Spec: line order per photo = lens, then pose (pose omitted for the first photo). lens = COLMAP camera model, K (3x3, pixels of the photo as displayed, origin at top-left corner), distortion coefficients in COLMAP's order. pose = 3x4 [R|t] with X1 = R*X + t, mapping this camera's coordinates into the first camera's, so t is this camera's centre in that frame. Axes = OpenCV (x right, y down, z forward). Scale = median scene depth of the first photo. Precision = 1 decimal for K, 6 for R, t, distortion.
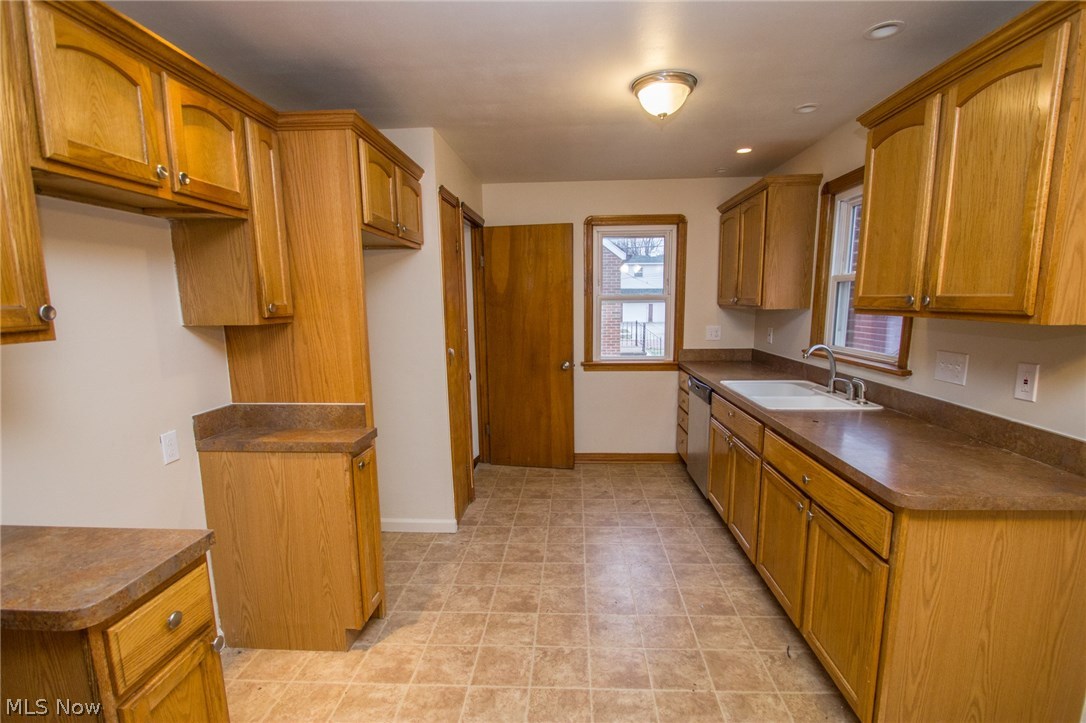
lens RADIAL K [[503.5, 0, 552.6], [0, 503.5, 383.9], [0, 0, 1]] dist [0.013595, -0.017556]
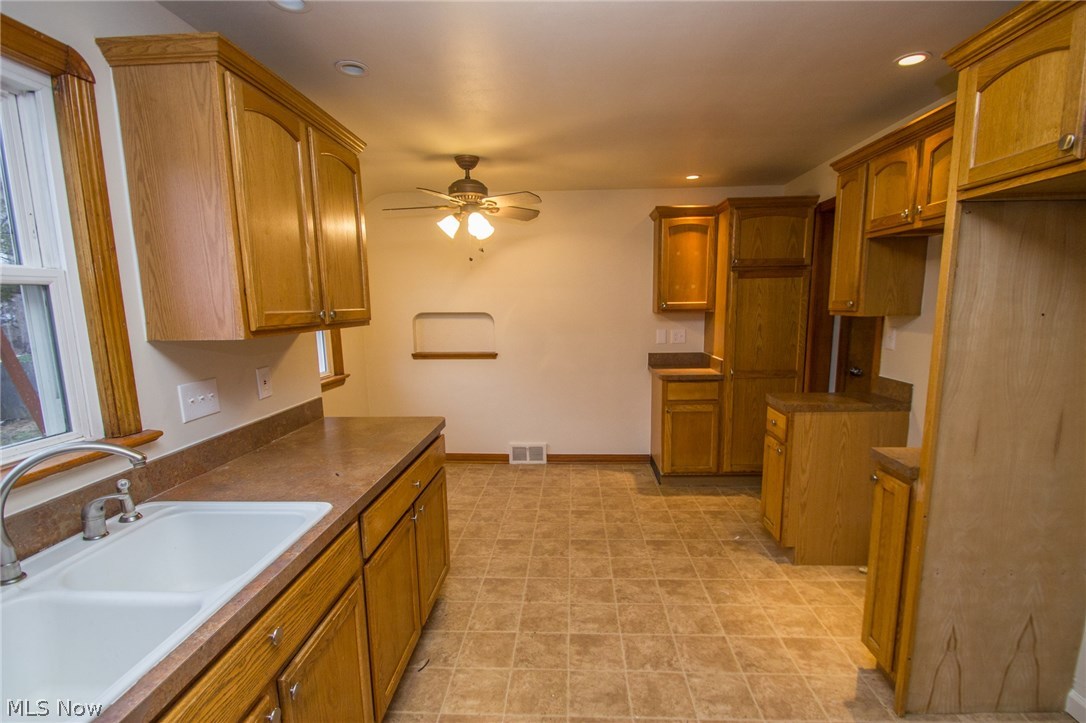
lens RADIAL K [[503.5, 0, 552.6], [0, 503.5, 383.9], [0, 0, 1]] dist [0.013595, -0.017556]
pose [[-0.999665, 0.025850, 0.001185, 0.173808], [0.024864, 0.946827, 0.320780, -0.267550], [0.007170, 0.320702, -0.947153, 1.539535]]
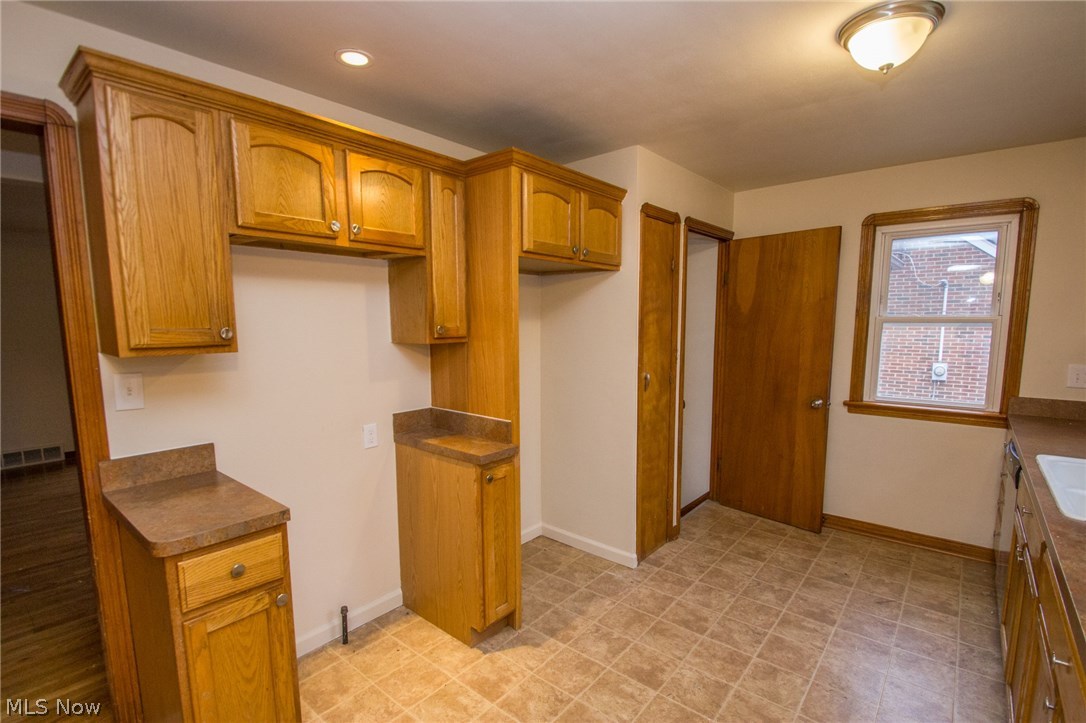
lens RADIAL K [[503.5, 0, 552.6], [0, 503.5, 383.9], [0, 0, 1]] dist [0.013595, -0.017556]
pose [[0.800823, 0.082851, -0.593143, 0.287562], [-0.102099, 0.994774, 0.001104, -0.043503], [0.590134, 0.059675, 0.805097, 0.179925]]
